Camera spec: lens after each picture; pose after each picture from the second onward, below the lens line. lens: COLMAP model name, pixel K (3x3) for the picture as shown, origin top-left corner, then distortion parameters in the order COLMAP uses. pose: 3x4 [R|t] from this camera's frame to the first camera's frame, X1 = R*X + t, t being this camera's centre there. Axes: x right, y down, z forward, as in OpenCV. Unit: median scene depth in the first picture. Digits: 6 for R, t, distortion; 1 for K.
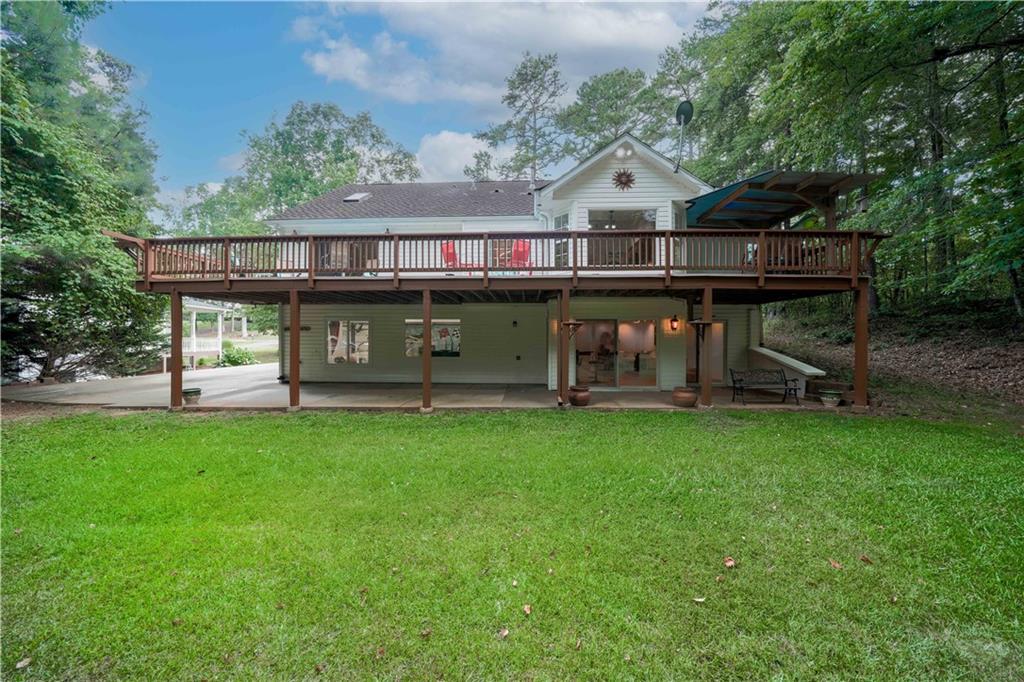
lens RADIAL K [[353.8, 0, 510.5], [0, 353.8, 342.6], [0, 0, 1]] dist [-0.018891, 0.000099]
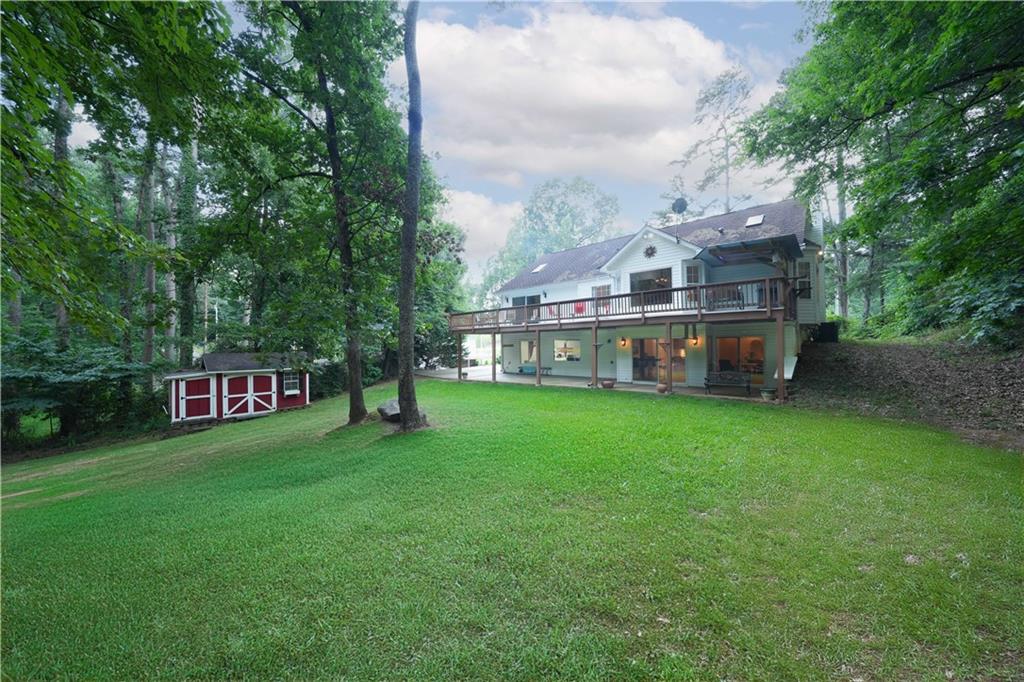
lens RADIAL K [[353.8, 0, 511.9], [0, 353.8, 343.1], [0, 0, 1]] dist [-0.018891, 0.000099]
pose [[0.762123, -0.017806, -0.647187, 0.746881], [0.011991, 0.999838, -0.013387, -0.029186], [0.647321, 0.002442, 0.762214, -0.538046]]
